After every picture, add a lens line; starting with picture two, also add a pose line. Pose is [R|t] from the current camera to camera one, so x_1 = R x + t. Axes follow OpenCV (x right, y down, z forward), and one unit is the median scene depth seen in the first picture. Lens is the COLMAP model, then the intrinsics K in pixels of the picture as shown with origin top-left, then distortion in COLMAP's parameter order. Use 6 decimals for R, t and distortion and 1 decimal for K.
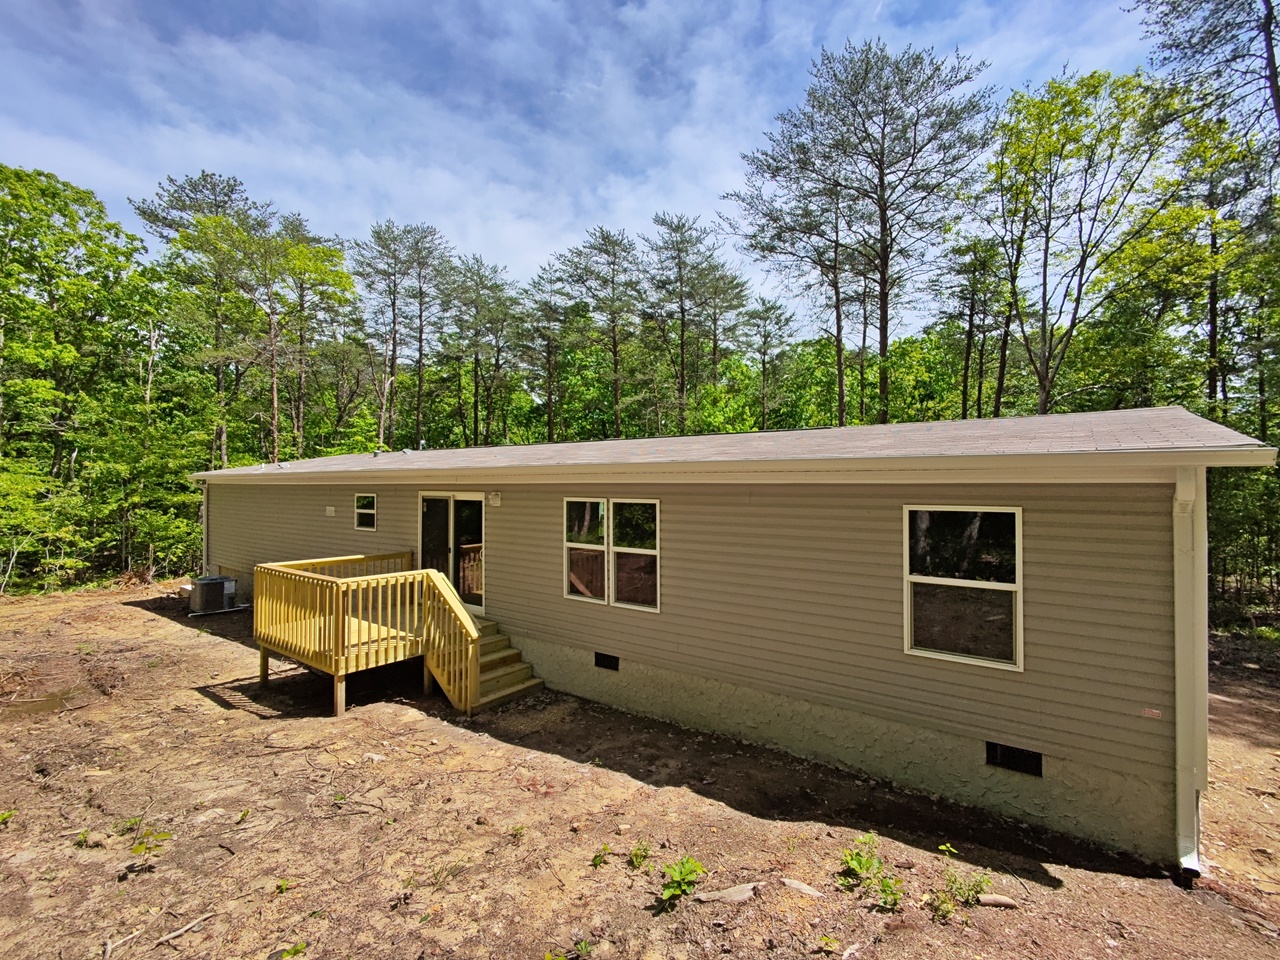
lens RADIAL K [[591.0, 0, 645.6], [0, 591.0, 477.5], [0, 0, 1]] dist [0.001985, -0.004743]
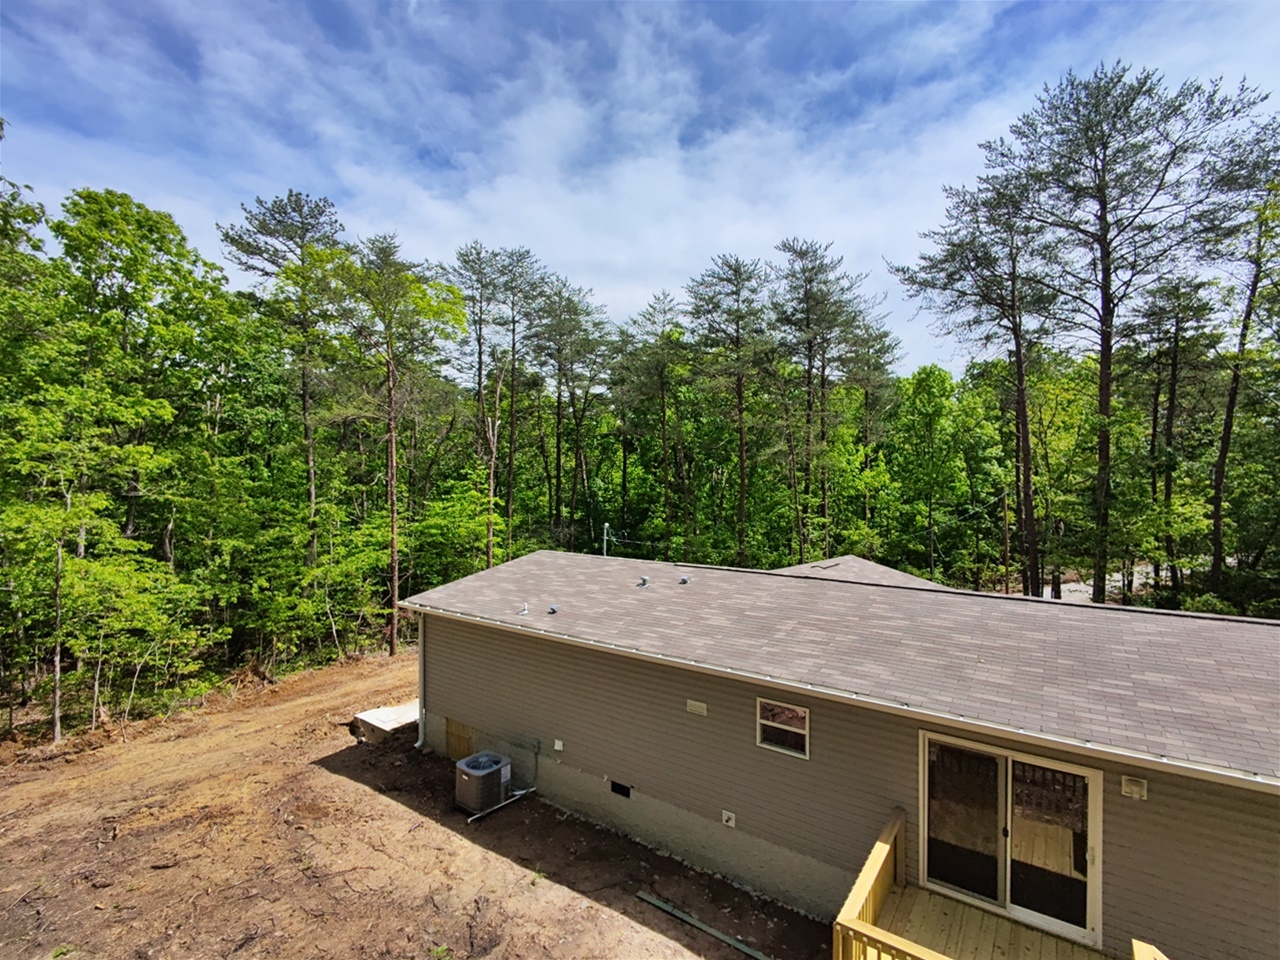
lens RADIAL K [[591.0, 0, 645.0], [0, 591.0, 477.4], [0, 0, 1]] dist [0.001985, -0.004743]
pose [[0.999717, -0.002778, 0.023610, -0.230921], [0.002585, 0.999963, 0.008226, -0.091091], [-0.023632, -0.008162, 0.999687, 0.092950]]
